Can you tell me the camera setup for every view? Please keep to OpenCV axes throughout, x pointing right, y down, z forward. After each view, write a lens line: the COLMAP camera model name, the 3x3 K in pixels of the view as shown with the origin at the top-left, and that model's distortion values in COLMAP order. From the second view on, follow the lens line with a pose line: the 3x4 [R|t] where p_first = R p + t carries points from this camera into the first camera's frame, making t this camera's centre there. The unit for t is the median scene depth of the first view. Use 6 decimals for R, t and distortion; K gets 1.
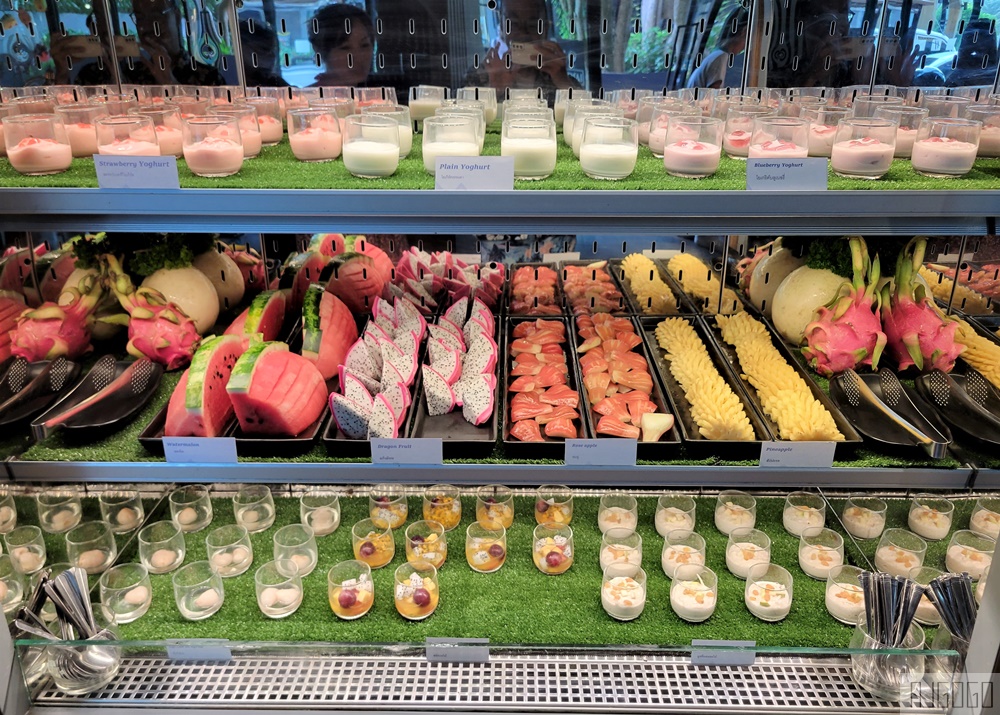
lens RADIAL K [[795.4, 0, 503.8], [0, 795.4, 348.0], [0, 0, 1]] dist [0.023847, -0.012950]
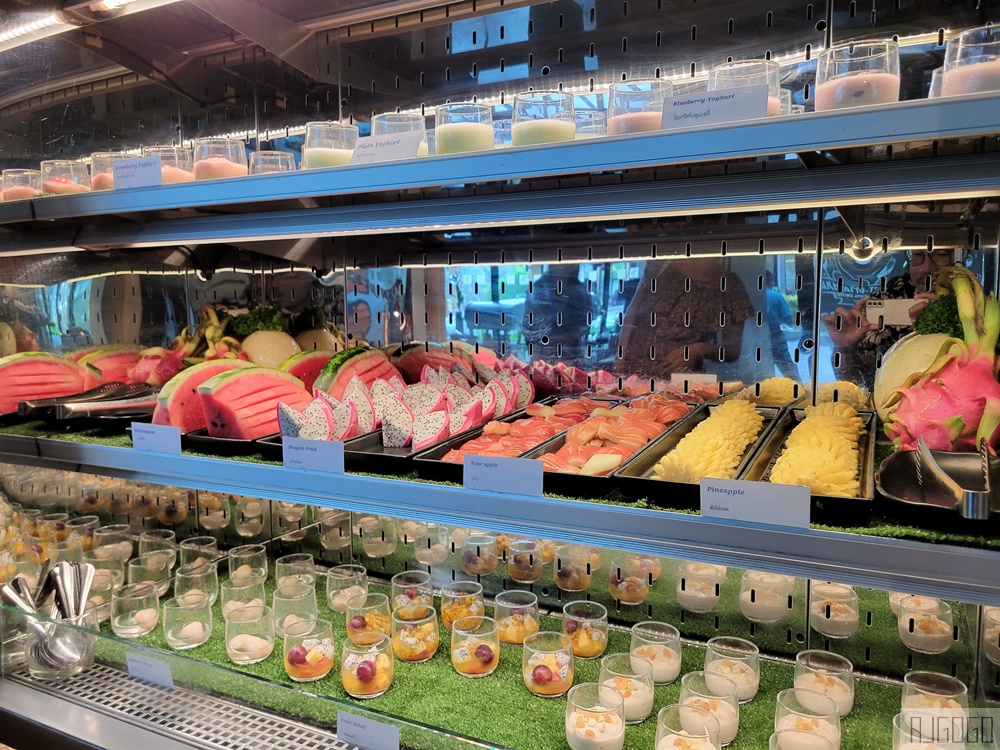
lens RADIAL K [[765.9, 0, 493.8], [0, 765.9, 384.6], [0, 0, 1]] dist [0.033448, -0.017613]
pose [[0.892346, 0.036624, -0.449865, 0.384657], [-0.158631, 0.958565, -0.236620, 0.190527], [0.422558, 0.282509, 0.861181, 0.251674]]
